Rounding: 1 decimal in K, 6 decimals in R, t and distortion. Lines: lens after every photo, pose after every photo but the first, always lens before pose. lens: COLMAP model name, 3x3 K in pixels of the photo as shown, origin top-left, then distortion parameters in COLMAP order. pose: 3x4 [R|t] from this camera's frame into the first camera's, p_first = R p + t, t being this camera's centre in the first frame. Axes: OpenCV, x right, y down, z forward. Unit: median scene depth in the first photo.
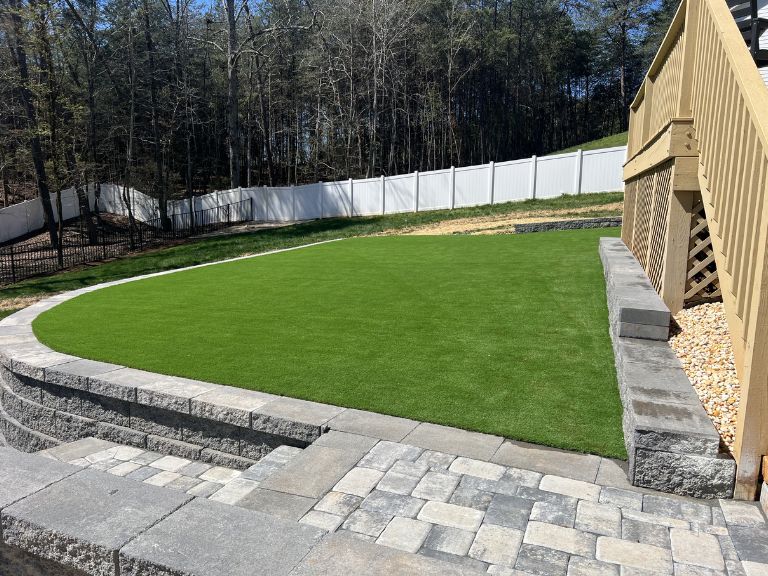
lens RADIAL K [[582.6, 0, 384.7], [0, 582.6, 290.1], [0, 0, 1]] dist [0.010679, -0.027827]
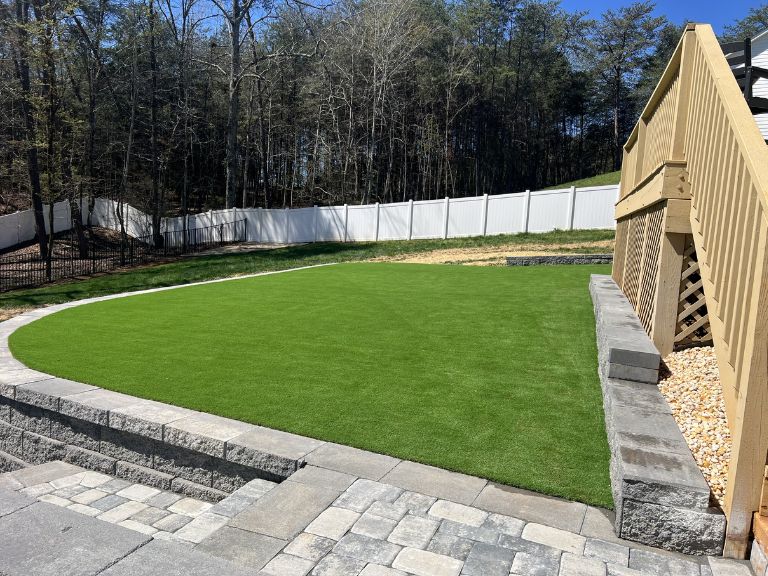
lens RADIAL K [[582.6, 0, 385.6], [0, 582.6, 284.9], [0, 0, 1]] dist [0.010679, -0.027827]
pose [[0.998940, 0.043371, 0.015398, 0.004063], [-0.042480, 0.997631, -0.054116, -0.004352], [-0.017708, 0.053405, 0.998416, 0.012176]]
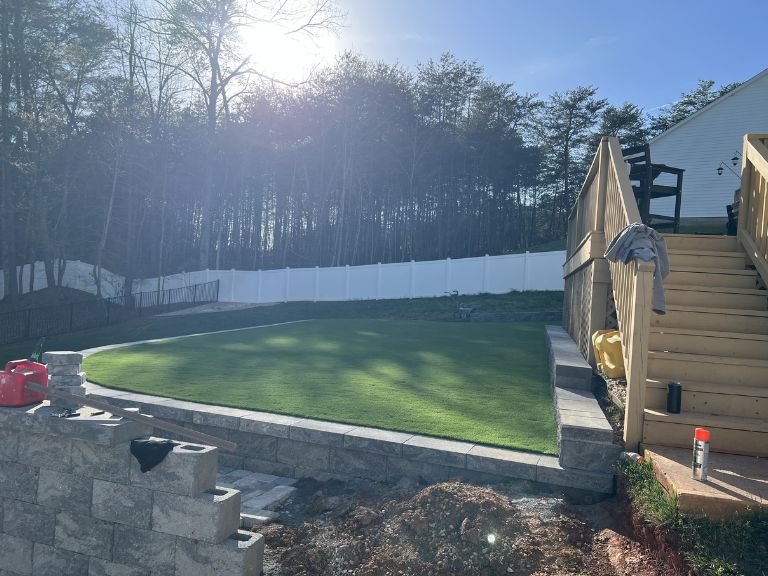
lens RADIAL K [[582.6, 0, 384.8], [0, 582.6, 292.4], [0, 0, 1]] dist [0.010679, -0.027827]
pose [[0.995939, 0.046658, 0.077001, -0.070034], [-0.034544, 0.987813, -0.151766, 0.055050], [-0.083144, 0.148490, 0.985413, -0.219764]]
